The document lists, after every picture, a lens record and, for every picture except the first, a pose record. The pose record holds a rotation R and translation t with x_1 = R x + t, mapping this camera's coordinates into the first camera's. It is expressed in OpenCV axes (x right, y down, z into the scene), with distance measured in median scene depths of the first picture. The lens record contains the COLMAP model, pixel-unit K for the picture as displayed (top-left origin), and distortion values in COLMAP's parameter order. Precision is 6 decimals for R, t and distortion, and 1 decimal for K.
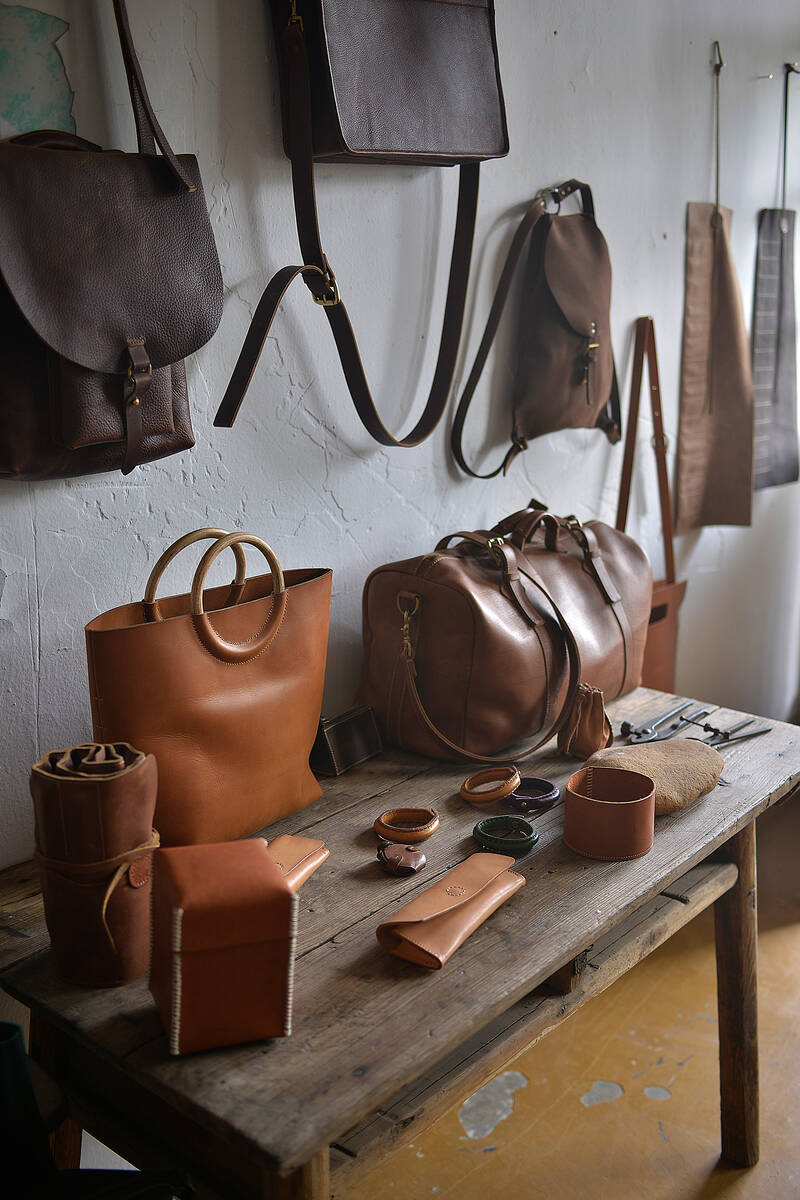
lens RADIAL K [[1222.1, 0, 400.0], [0, 1222.1, 600.0], [0, 0, 1]] dist [-0.075724, 0.015053]
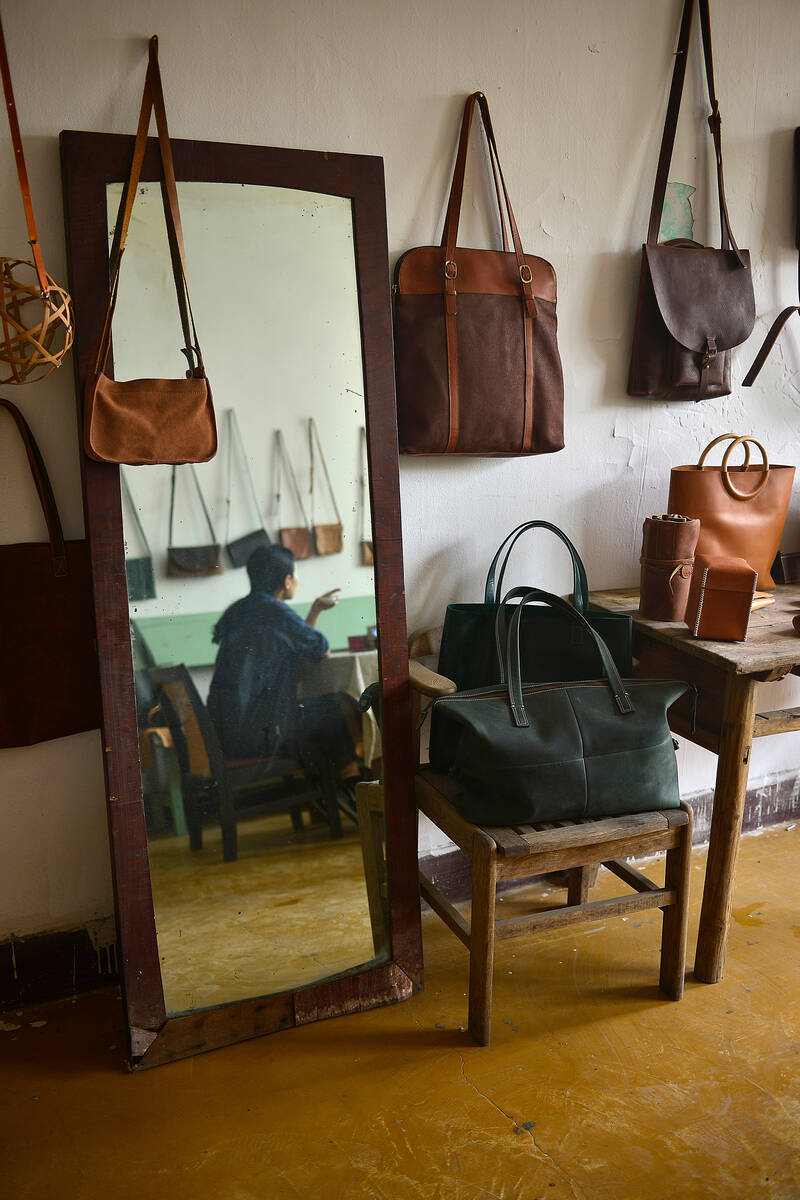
lens RADIAL K [[1222.1, 0, 400.0], [0, 1222.1, 600.0], [0, 0, 1]] dist [-0.075724, 0.015053]
pose [[0.917332, 0.120168, -0.379555, 0.097501], [-0.130403, 0.991460, -0.001269, 0.214681], [0.376161, 0.050660, 0.925168, -0.779861]]
